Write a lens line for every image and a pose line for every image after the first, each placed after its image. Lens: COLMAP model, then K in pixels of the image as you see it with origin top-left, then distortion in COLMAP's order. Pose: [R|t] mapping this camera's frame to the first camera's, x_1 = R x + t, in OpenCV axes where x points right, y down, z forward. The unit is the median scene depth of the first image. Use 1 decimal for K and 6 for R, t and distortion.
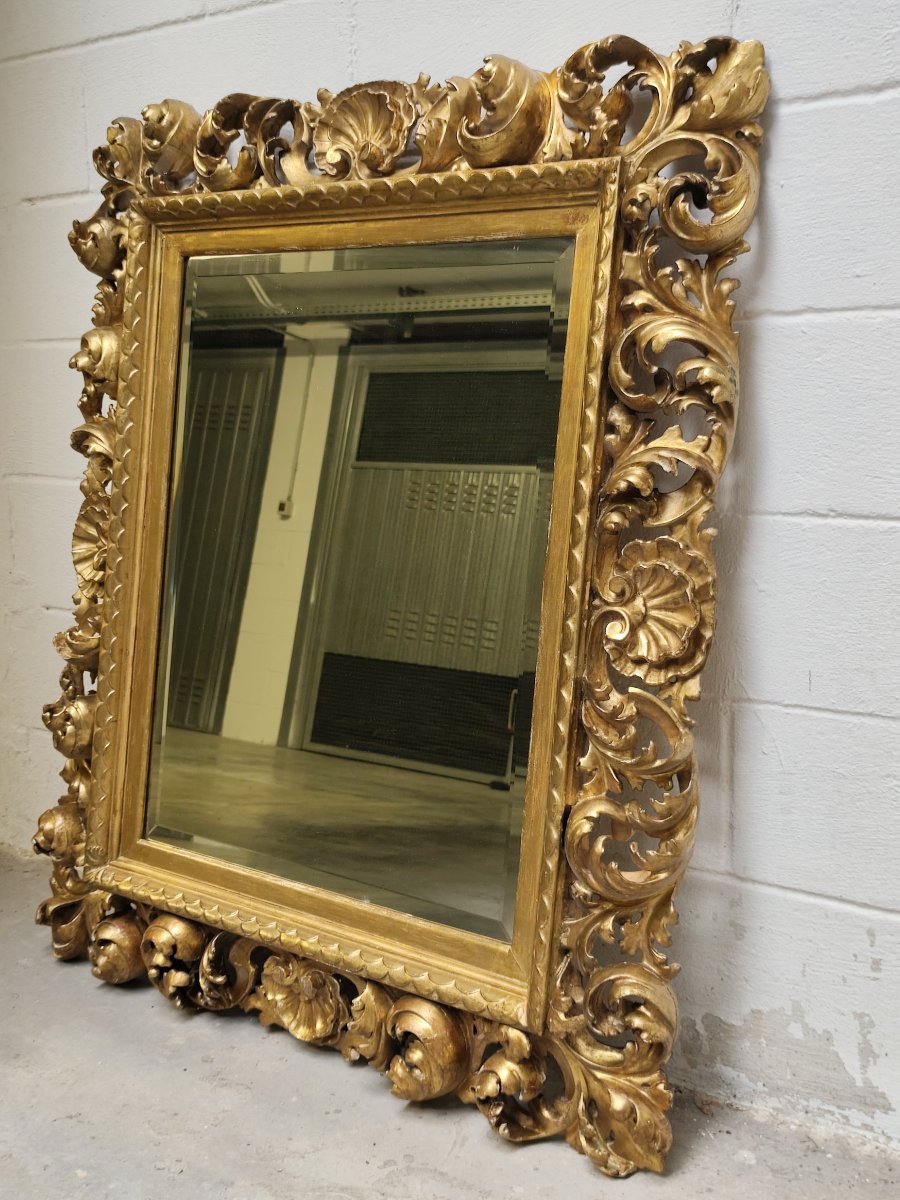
lens RADIAL K [[1480.2, 0, 450.0], [0, 1480.2, 600.0], [0, 0, 1]] dist [0.053604, -0.091840]
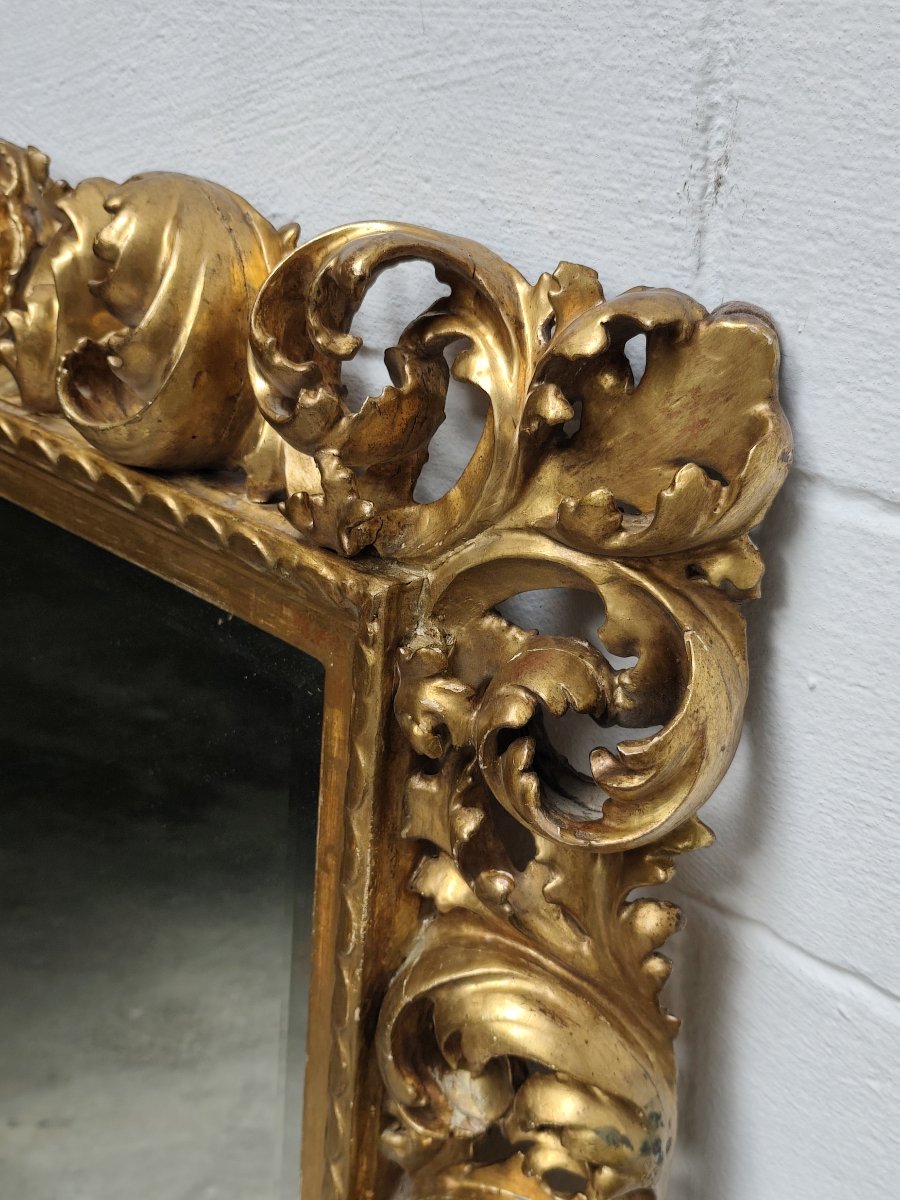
lens RADIAL K [[1536.1, 0, 450.0], [0, 1536.1, 600.0], [0, 0, 1]] dist [0.005985, -0.008665]
pose [[0.993709, 0.034550, -0.106532, 0.165847], [0.000275, 0.950470, 0.310817, -0.400034], [0.111994, -0.308891, 0.944481, 0.606955]]
